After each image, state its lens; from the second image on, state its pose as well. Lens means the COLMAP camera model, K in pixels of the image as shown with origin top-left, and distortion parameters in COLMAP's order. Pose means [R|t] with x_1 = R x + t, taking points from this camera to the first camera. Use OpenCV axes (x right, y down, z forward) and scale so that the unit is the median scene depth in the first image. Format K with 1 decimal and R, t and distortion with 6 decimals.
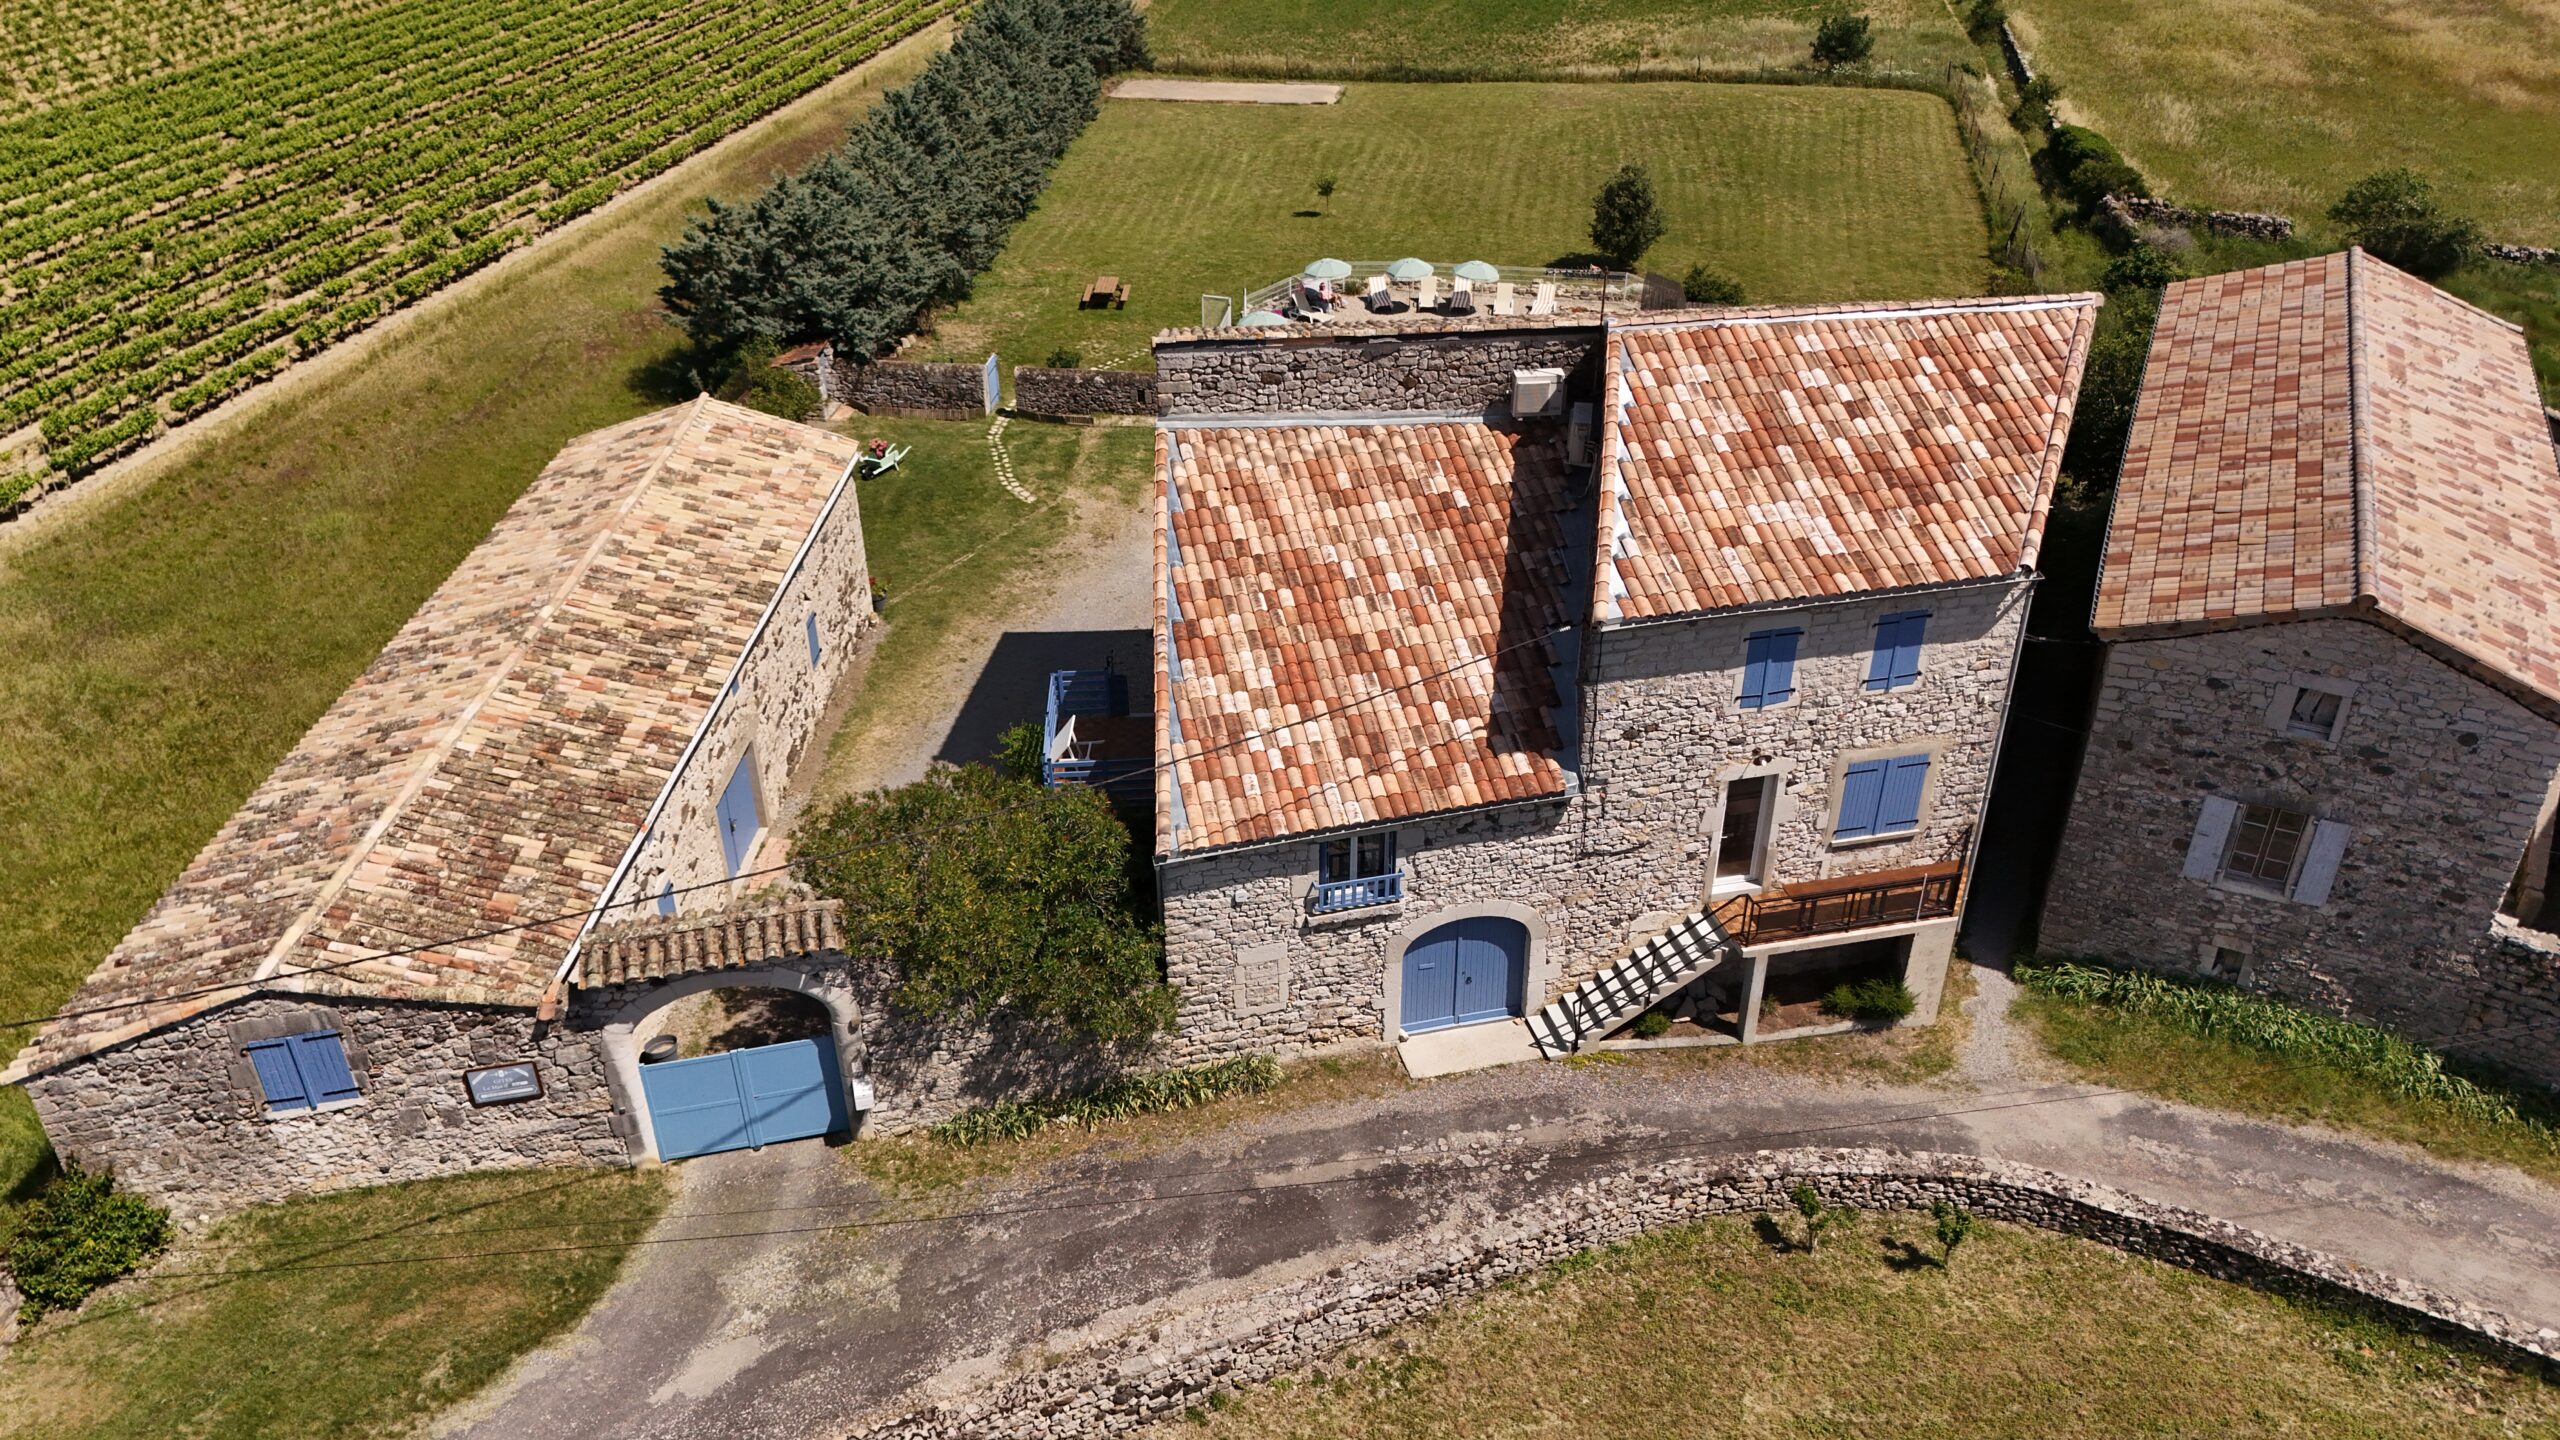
lens RADIAL K [[1896.1, 0, 1267.4], [0, 1896.1, 713.3], [0, 0, 1]] dist [0.149304, -0.324877]
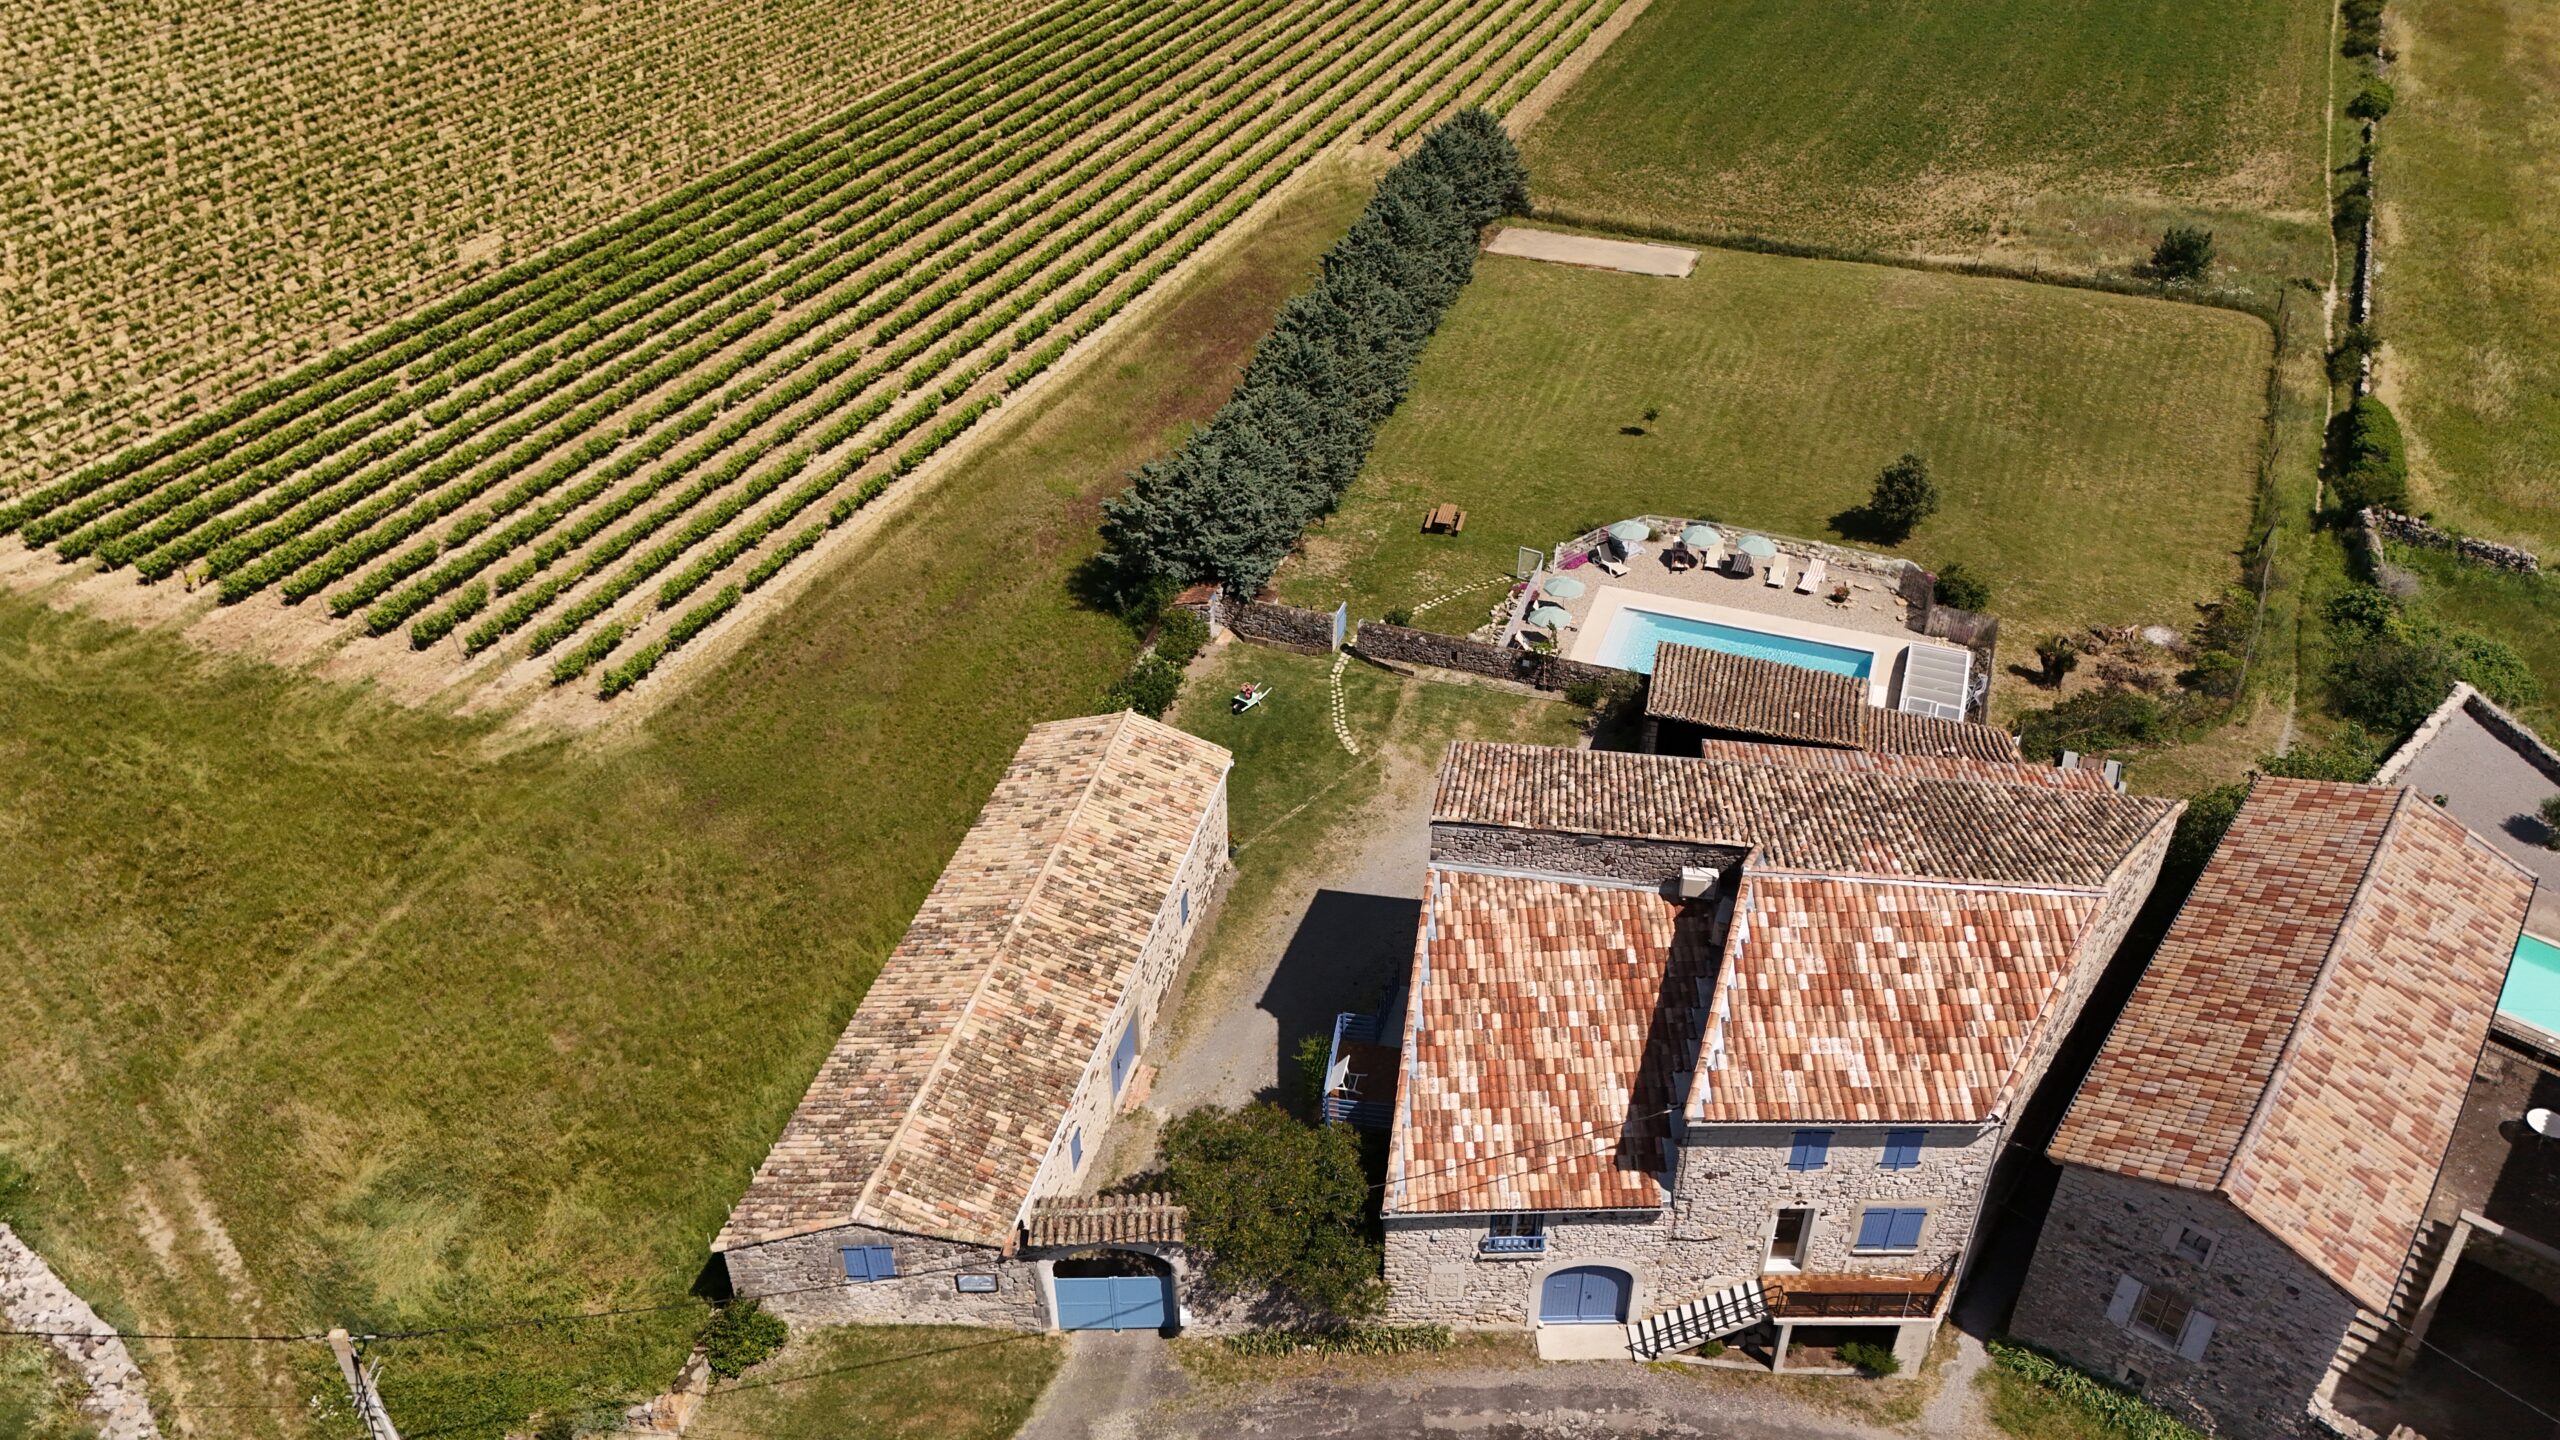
lens RADIAL K [[1896.1, 0, 1267.4], [0, 1896.1, 713.3], [0, 0, 1]] dist [0.149304, -0.324877]
pose [[0.977299, 0.125873, -0.170422, 0.058865], [-0.112529, 0.989933, 0.085854, -0.410095], [0.179513, -0.064728, 0.981624, -0.481036]]
